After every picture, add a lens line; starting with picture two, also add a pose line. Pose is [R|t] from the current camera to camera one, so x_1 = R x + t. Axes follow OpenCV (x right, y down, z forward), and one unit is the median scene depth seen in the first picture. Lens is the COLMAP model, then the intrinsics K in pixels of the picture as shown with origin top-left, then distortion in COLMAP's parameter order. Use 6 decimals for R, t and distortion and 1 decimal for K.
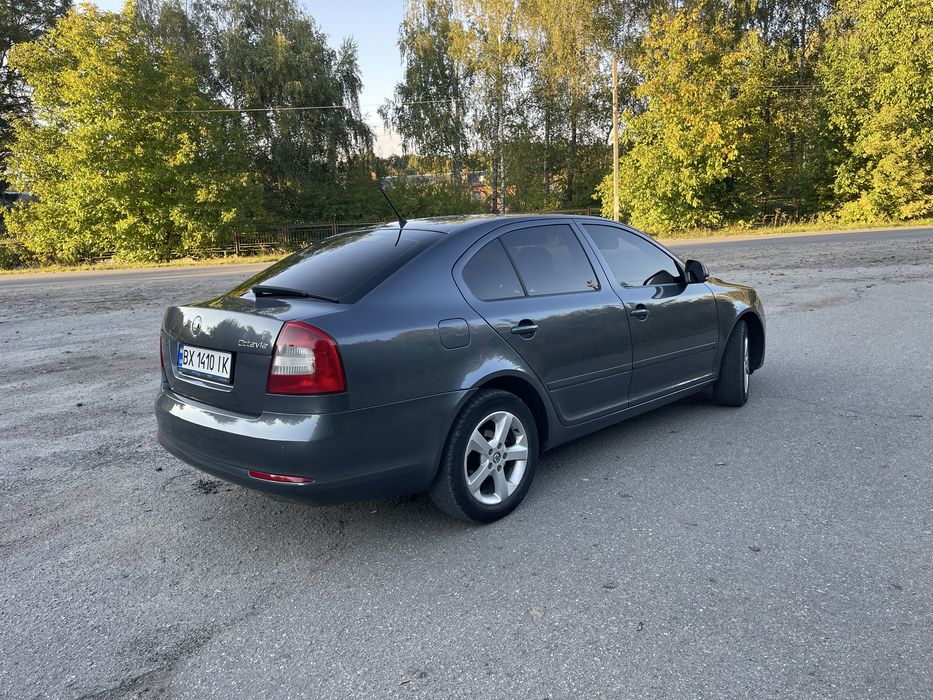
lens RADIAL K [[703.1, 0, 473.3], [0, 703.1, 335.5], [0, 0, 1]] dist [0.075914, -0.102299]
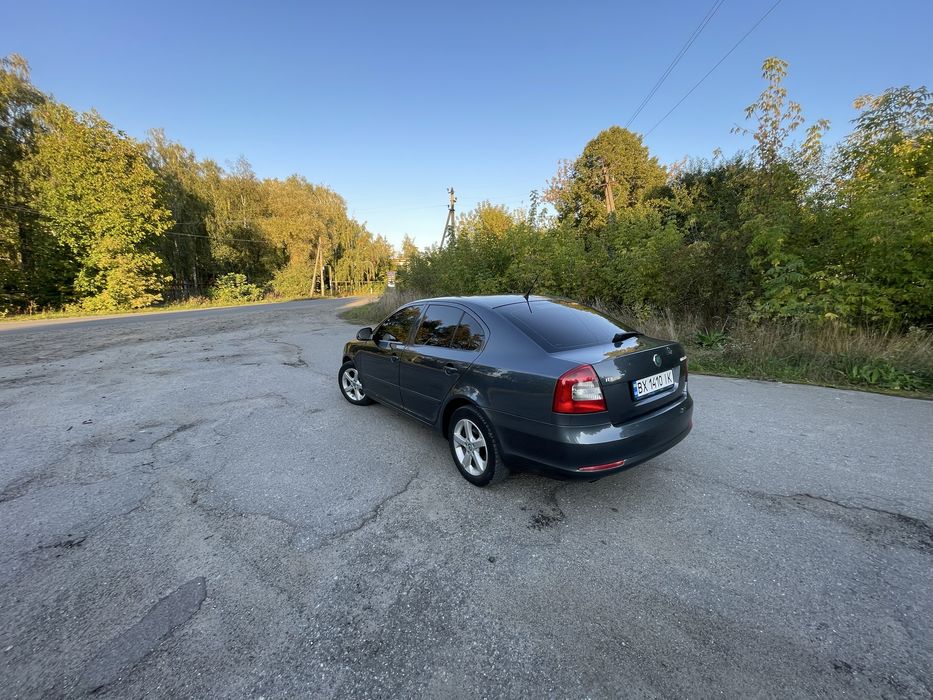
lens RADIAL K [[374.9, 0, 464.2], [0, 374.9, 347.5], [0, 0, 1]] dist [-0.009345, 0.001499]
pose [[0.157344, -0.111557, 0.981223, -0.120562], [0.169932, 0.981837, 0.084377, -0.017311], [-0.972813, 0.153465, 0.173444, 0.123126]]
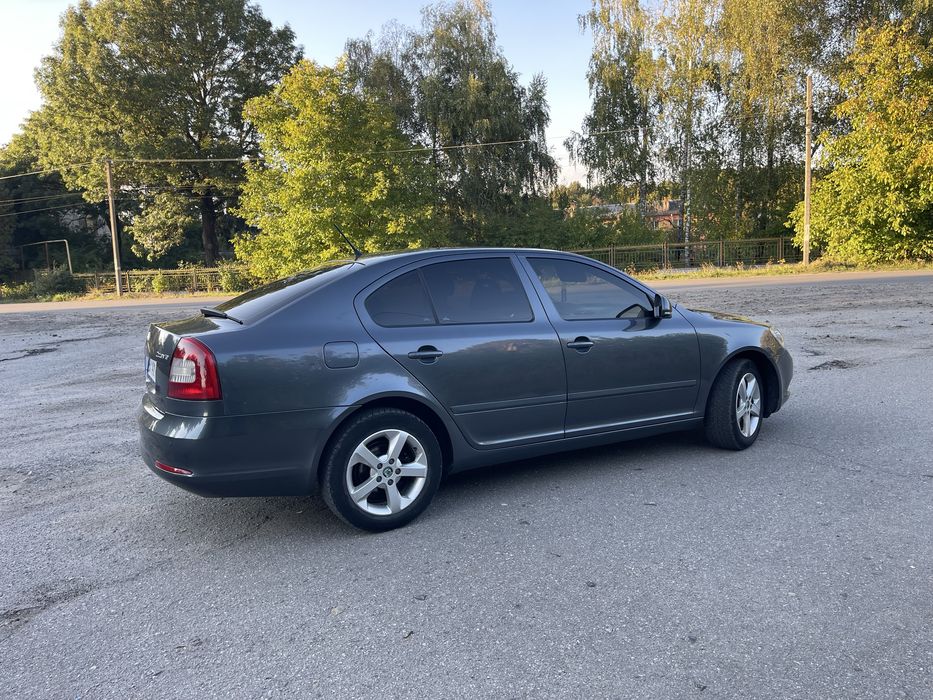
lens RADIAL K [[703.1, 0, 471.6], [0, 703.1, 335.7], [0, 0, 1]] dist [0.075914, -0.102299]
pose [[0.959087, 0.036756, -0.280717, 0.046990], [-0.048017, 0.998290, -0.033341, -0.000612], [0.279011, 0.045456, 0.959211, -0.001350]]
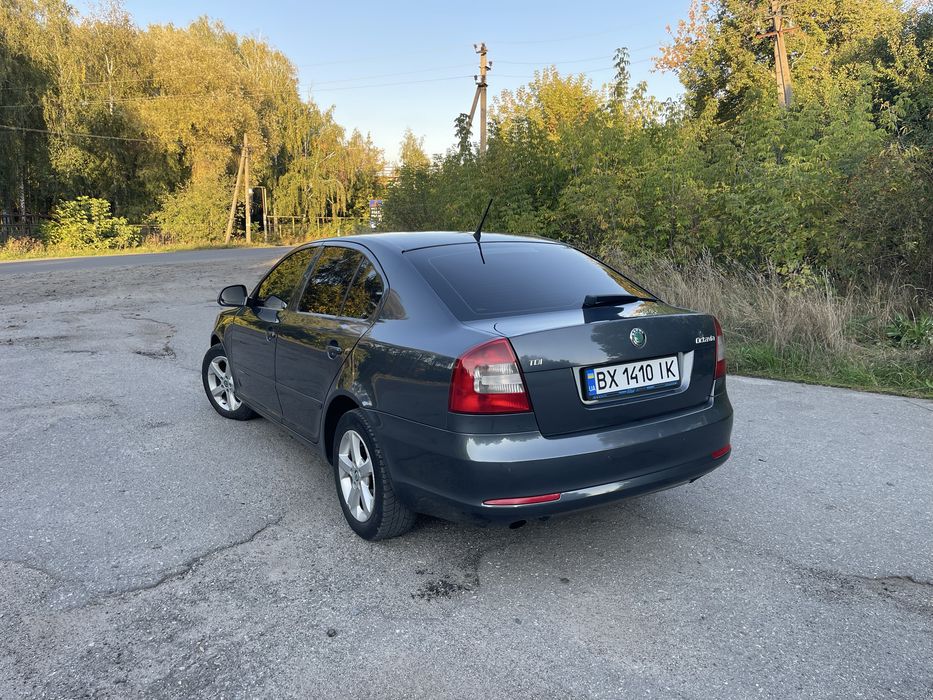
lens RADIAL K [[703.1, 0, 464.3], [0, 703.1, 347.2], [0, 0, 1]] dist [0.075914, -0.102299]
pose [[0.231312, -0.109250, 0.966726, -0.130408], [0.148792, 0.985958, 0.075821, -0.010235], [-0.961434, 0.126302, 0.244319, 0.097301]]
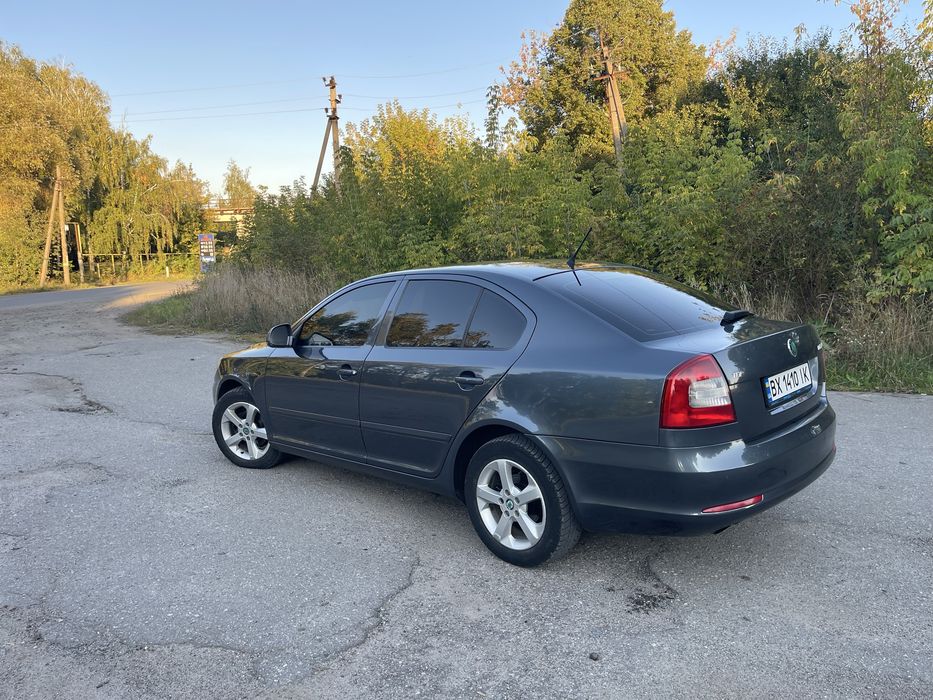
lens RADIAL K [[703.1, 0, 465.9], [0, 703.1, 346.3], [0, 0, 1]] dist [0.075914, -0.102299]
pose [[-0.008133, -0.074633, 0.997178, -0.137802], [0.197325, 0.977483, 0.074768, -0.018047], [-0.980304, 0.197376, 0.006777, 0.142329]]
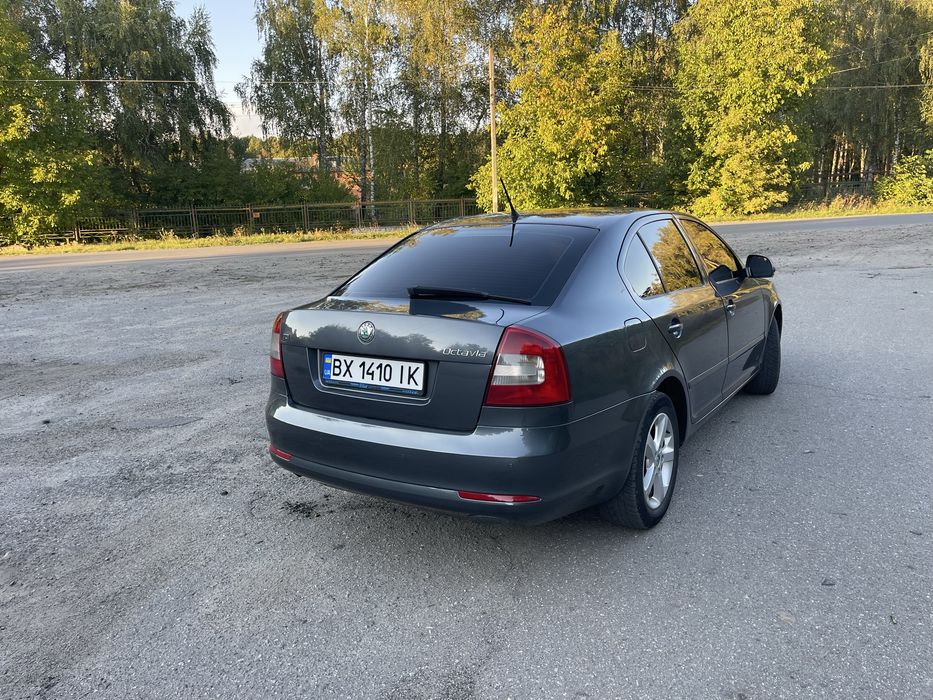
lens RADIAL K [[703.1, 0, 475.9], [0, 703.1, 340.4], [0, 0, 1]] dist [0.075914, -0.102299]
pose [[0.976760, -0.024045, 0.212982, -0.043456], [0.019227, 0.999511, 0.024665, -0.002246], [-0.213471, -0.019997, 0.976745, 0.010627]]
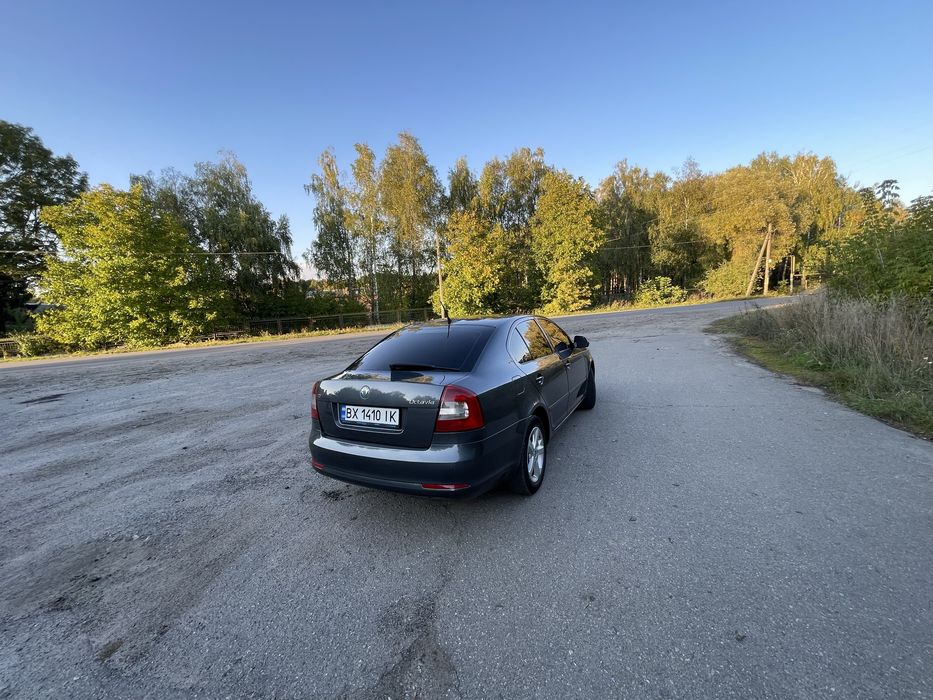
lens RADIAL K [[374.4, 0, 463.1], [0, 374.4, 347.3], [0, 0, 1]] dist [-0.004011, 0.001451]
pose [[0.956676, -0.045479, 0.287582, -0.040650], [0.066232, 0.995823, -0.062849, -0.004483], [-0.283522, 0.079173, 0.955692, 0.015573]]
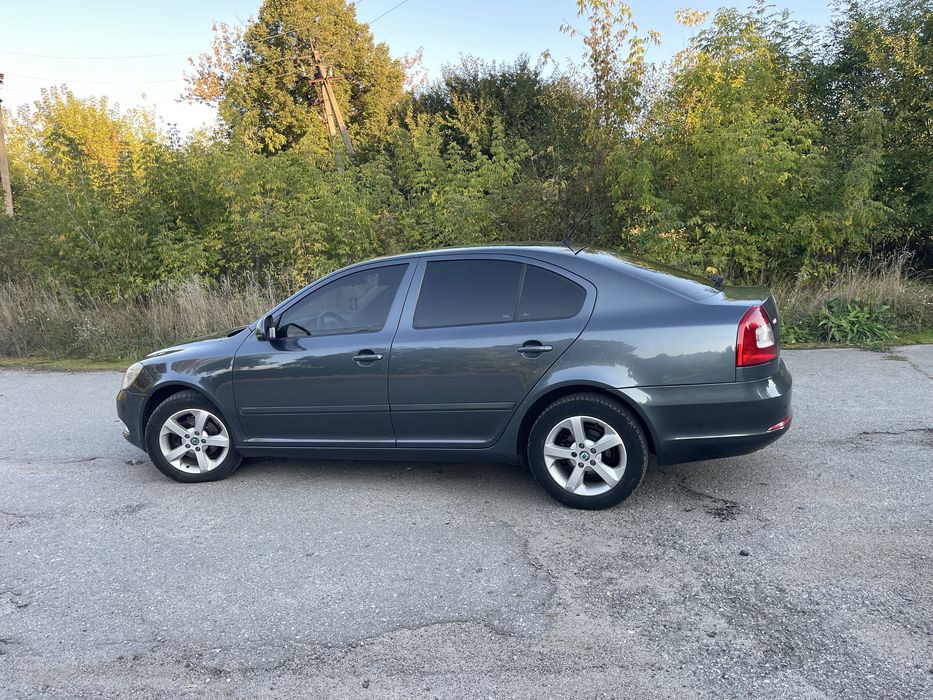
lens RADIAL K [[703.1, 0, 464.8], [0, 703.1, 346.3], [0, 0, 1]] dist [0.075914, -0.102299]
pose [[-0.436598, -0.050476, 0.898240, -0.130159], [0.219731, 0.962205, 0.160872, -0.026627], [-0.872411, 0.267607, -0.409006, 0.202109]]
